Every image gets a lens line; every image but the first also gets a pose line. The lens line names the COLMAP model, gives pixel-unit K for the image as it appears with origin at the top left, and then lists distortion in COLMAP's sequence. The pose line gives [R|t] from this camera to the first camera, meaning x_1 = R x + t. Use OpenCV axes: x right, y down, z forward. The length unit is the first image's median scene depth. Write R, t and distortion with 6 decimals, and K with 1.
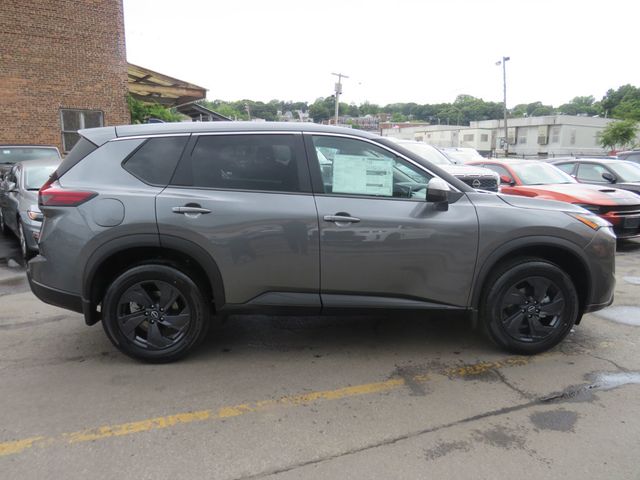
lens RADIAL K [[459.7, 0, 309.8], [0, 459.7, 241.5], [0, 0, 1]] dist [-0.029230, 0.004249]
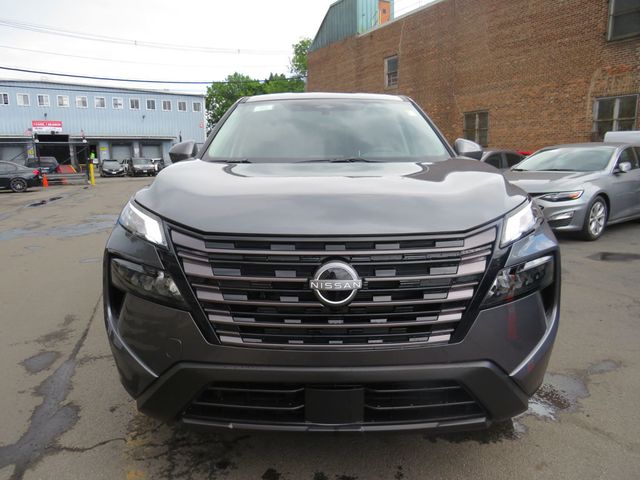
lens RADIAL K [[459.7, 0, 309.8], [0, 459.7, 241.5], [0, 0, 1]] dist [-0.029230, 0.004249]
pose [[-0.081837, 0.178046, -0.980613, 0.232077], [-0.168586, 0.967262, 0.189691, -0.029828], [0.982284, 0.180841, -0.049142, 0.253237]]
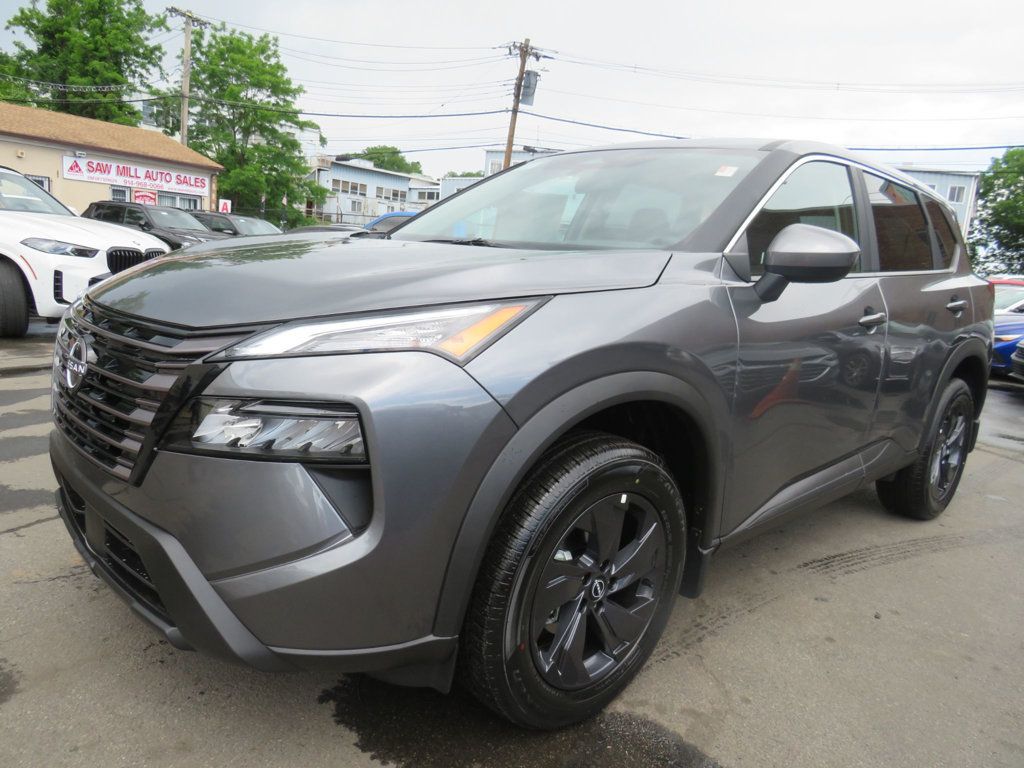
lens RADIAL K [[735.6, 0, 495.7], [0, 735.6, 386.3], [0, 0, 1]] dist [-0.029230, 0.004249]
pose [[-0.779036, 0.051100, -0.624893, 0.171219], [-0.190117, 0.930495, 0.313104, -0.048206], [0.597460, 0.362722, -0.715174, 0.365223]]
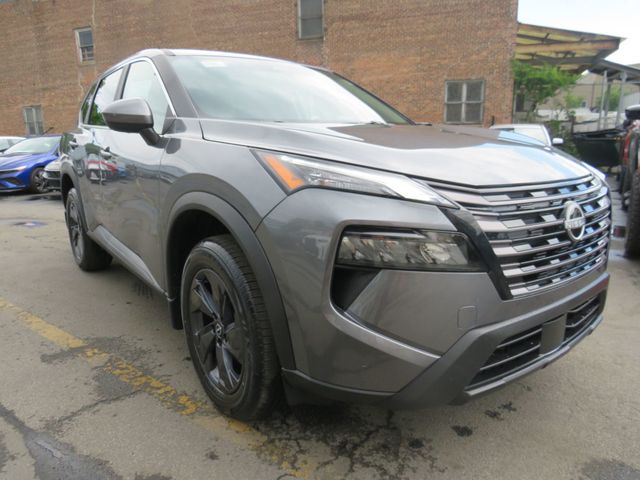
lens RADIAL K [[459.7, 0, 309.8], [0, 459.7, 241.5], [0, 0, 1]] dist [-0.029230, 0.004249]
pose [[0.553991, 0.172548, -0.814446, 0.198275], [-0.136160, 0.983892, 0.115830, -0.006914], [0.821313, 0.046726, 0.568561, 0.157637]]
